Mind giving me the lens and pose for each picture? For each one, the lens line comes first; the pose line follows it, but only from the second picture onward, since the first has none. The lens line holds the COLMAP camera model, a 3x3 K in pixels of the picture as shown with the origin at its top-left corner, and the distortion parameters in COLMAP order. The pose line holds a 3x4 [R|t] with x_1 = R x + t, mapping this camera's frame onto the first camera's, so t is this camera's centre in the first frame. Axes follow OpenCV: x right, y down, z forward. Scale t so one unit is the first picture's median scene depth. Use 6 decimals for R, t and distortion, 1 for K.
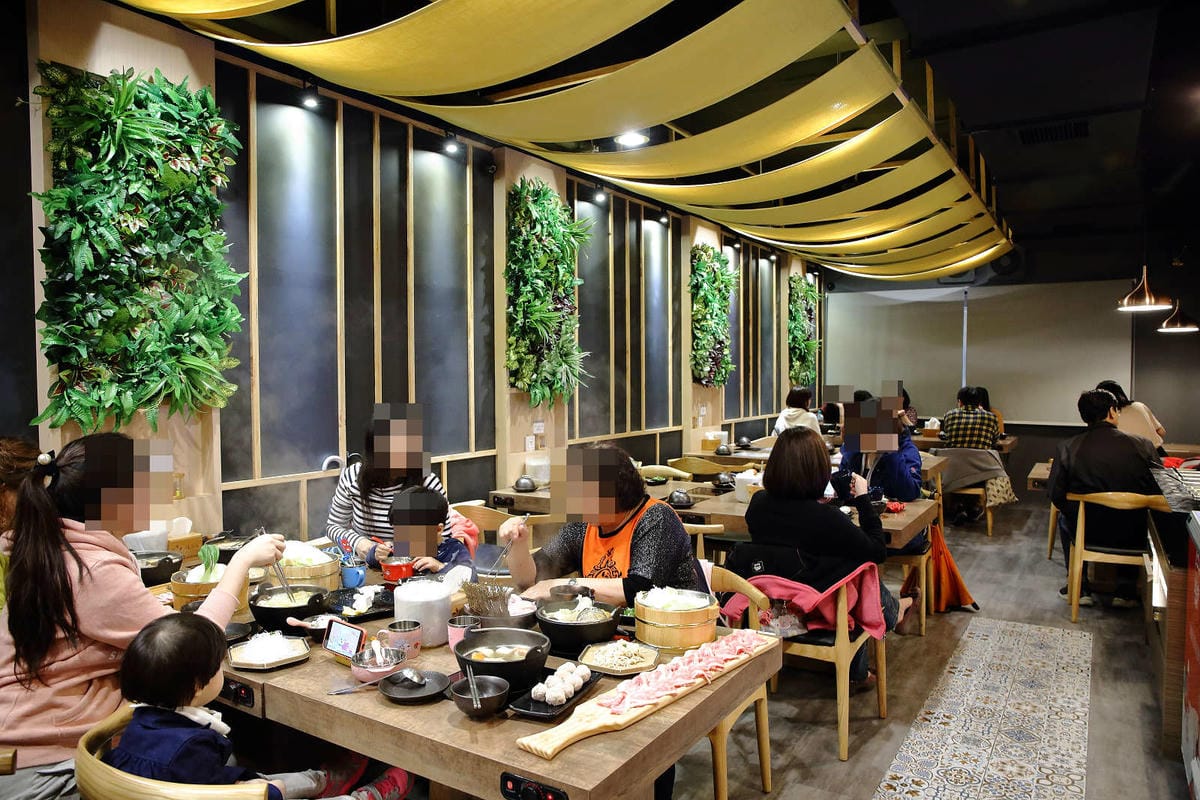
lens RADIAL K [[805.7, 0, 600.0], [0, 805.7, 400.0], [0, 0, 1]] dist [-0.141532, 0.108360]
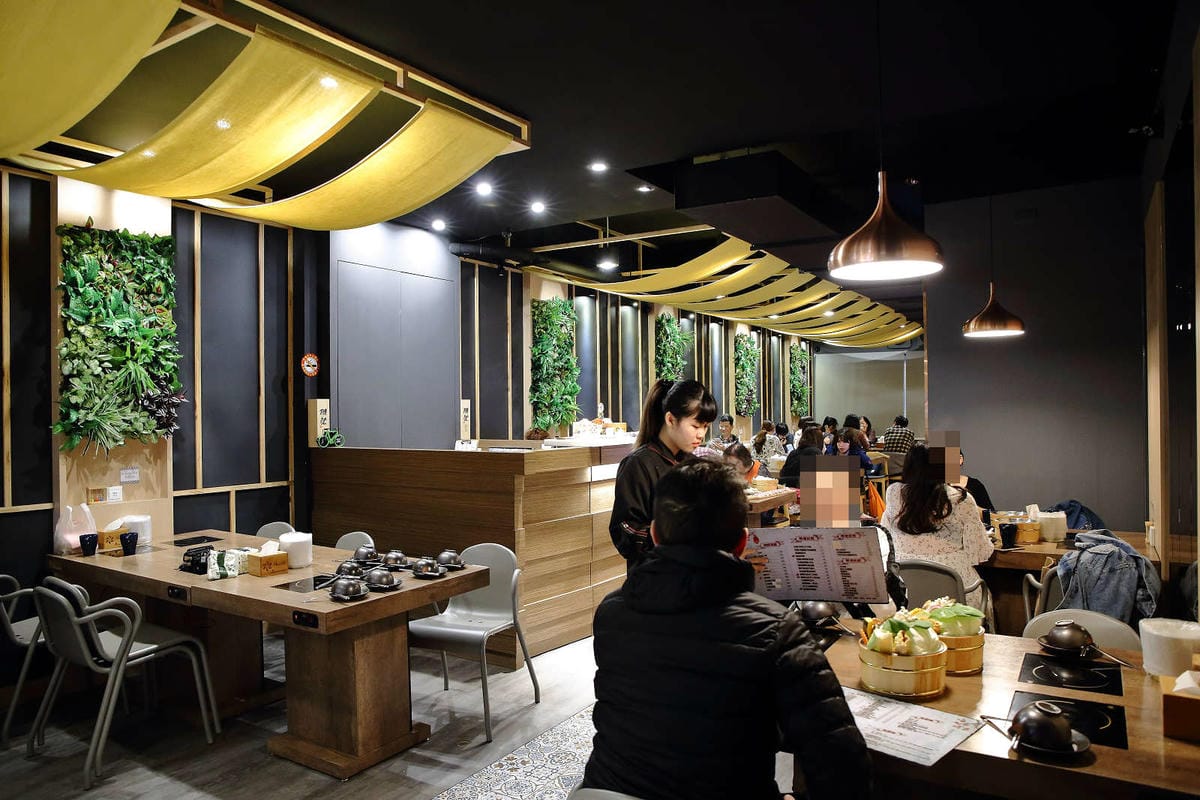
lens RADIAL K [[805.7, 0, 600.0], [0, 805.7, 400.0], [0, 0, 1]] dist [-0.141532, 0.108360]
pose [[0.999977, -0.002451, 0.006267, -0.183147], [0.002705, 0.999166, -0.040732, 0.016201], [-0.006162, 0.040748, 0.999150, -0.703378]]
